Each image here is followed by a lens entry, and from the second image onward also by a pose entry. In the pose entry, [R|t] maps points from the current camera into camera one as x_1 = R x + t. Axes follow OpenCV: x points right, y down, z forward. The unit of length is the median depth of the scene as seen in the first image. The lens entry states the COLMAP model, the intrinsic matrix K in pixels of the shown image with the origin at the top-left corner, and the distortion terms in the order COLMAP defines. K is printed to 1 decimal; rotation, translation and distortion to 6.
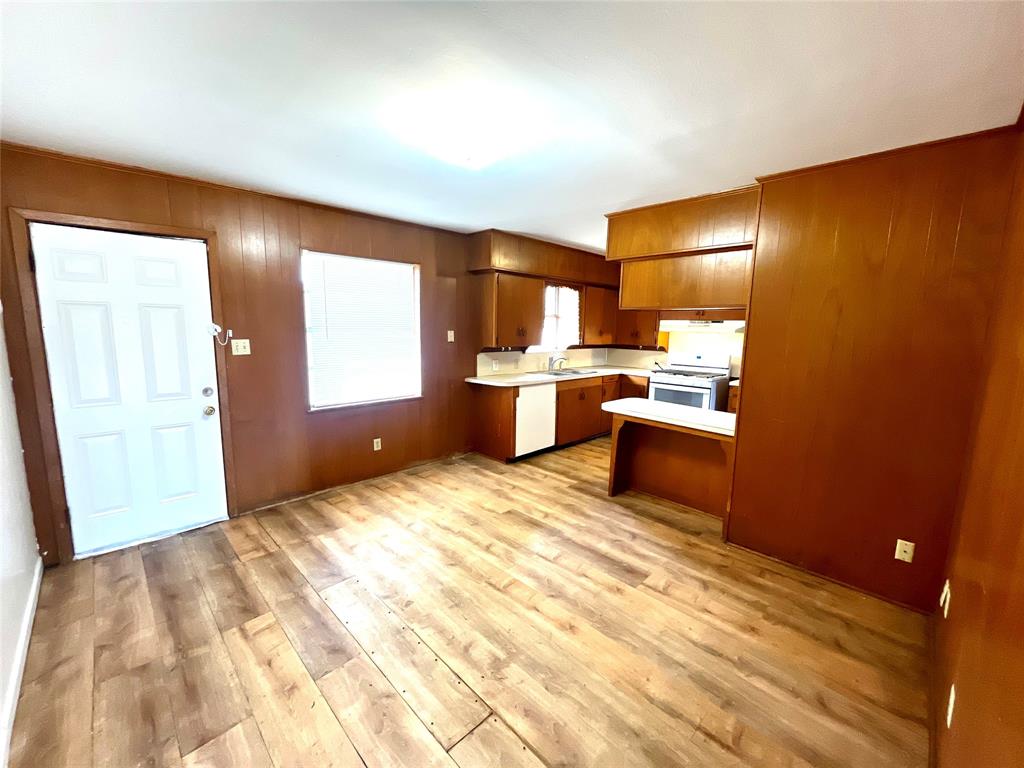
lens RADIAL K [[409.7, 0, 517.8], [0, 409.7, 386.9], [0, 0, 1]] dist [-0.001165, -0.000258]
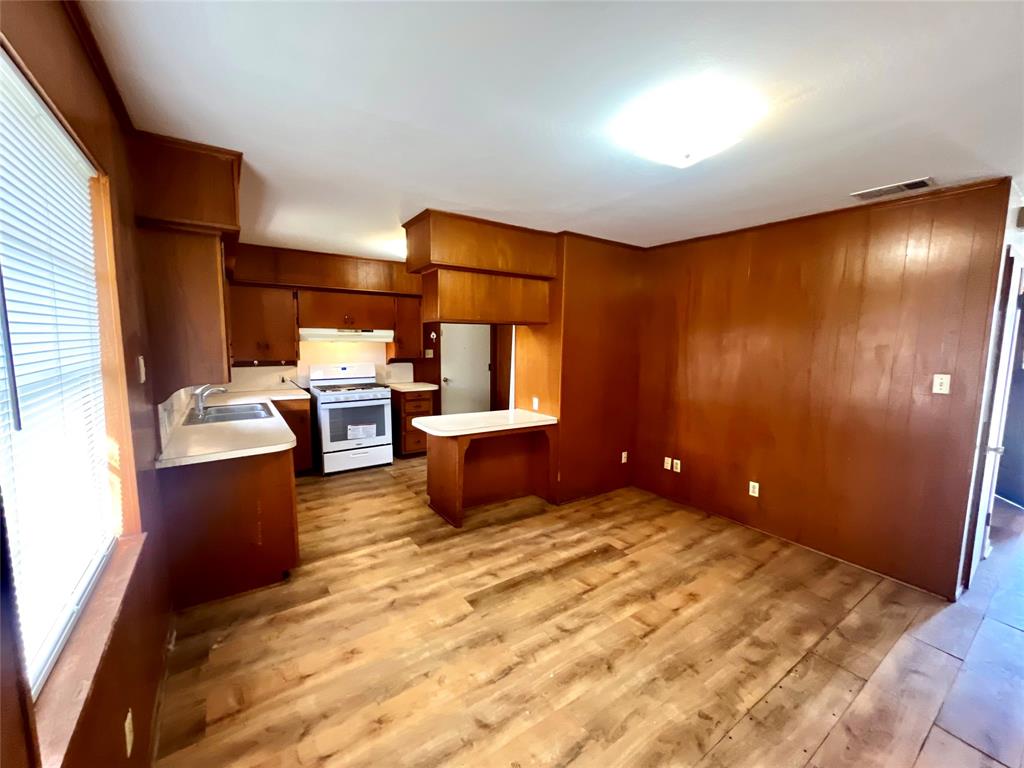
lens RADIAL K [[409.7, 0, 513.9], [0, 409.7, 384.3], [0, 0, 1]] dist [-0.001165, -0.000258]
pose [[0.193401, -0.124471, 0.973192, -0.740143], [0.135898, 0.985757, 0.099071, -0.146191], [-0.971662, 0.113094, 0.207562, 0.831952]]
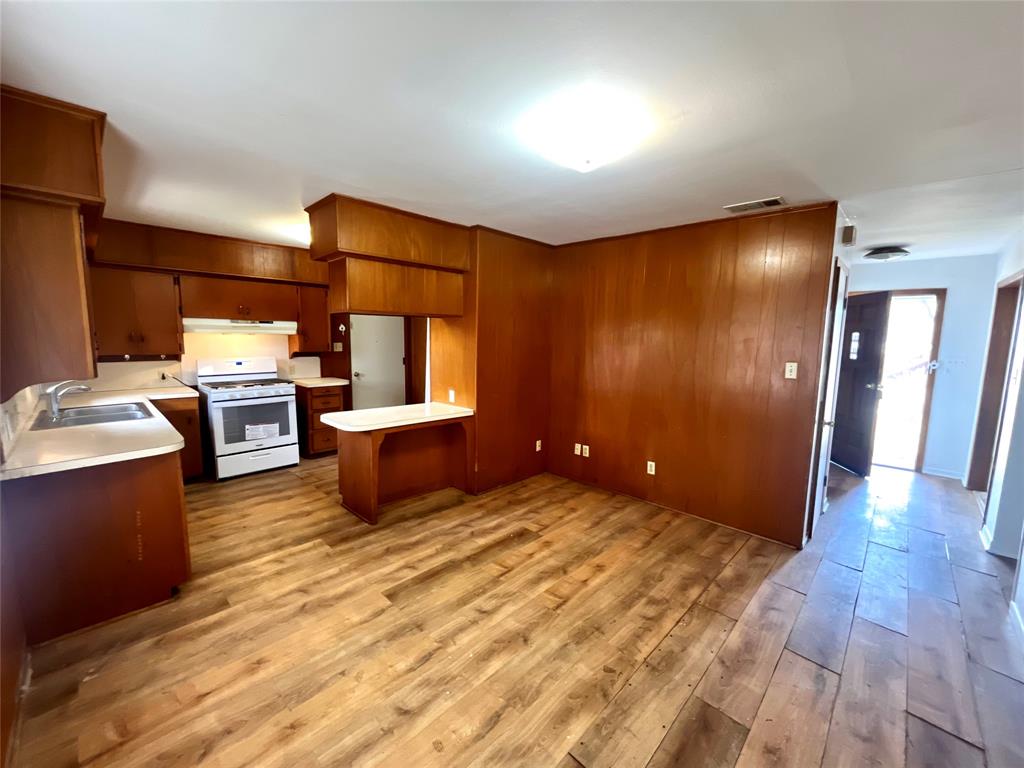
lens RADIAL K [[409.7, 0, 511.1], [0, 409.7, 383.9], [0, 0, 1]] dist [-0.001165, -0.000258]
pose [[-0.000975, -0.137948, 0.990439, -0.758653], [0.129380, 0.982098, 0.136914, -0.140031], [-0.991595, 0.128276, 0.016890, 0.827069]]
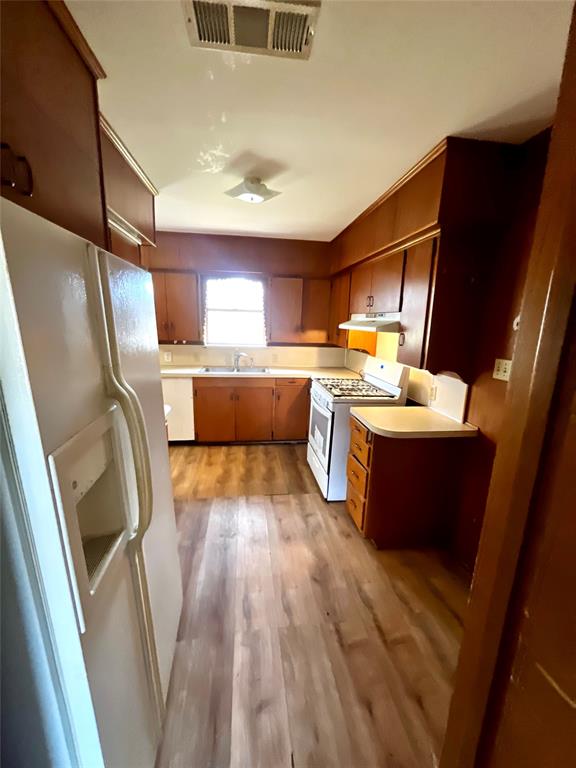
lens RADIAL K [[307.2, 0, 289.0], [0, 307.2, 380.7], [0, 0, 1]] dist [-0.001165, -0.000258]
pose [[0.767326, 0.132421, -0.627435, 1.216053], [-0.095510, 0.991133, 0.092376, -0.159847], [0.634104, -0.010956, 0.773170, 0.937538]]
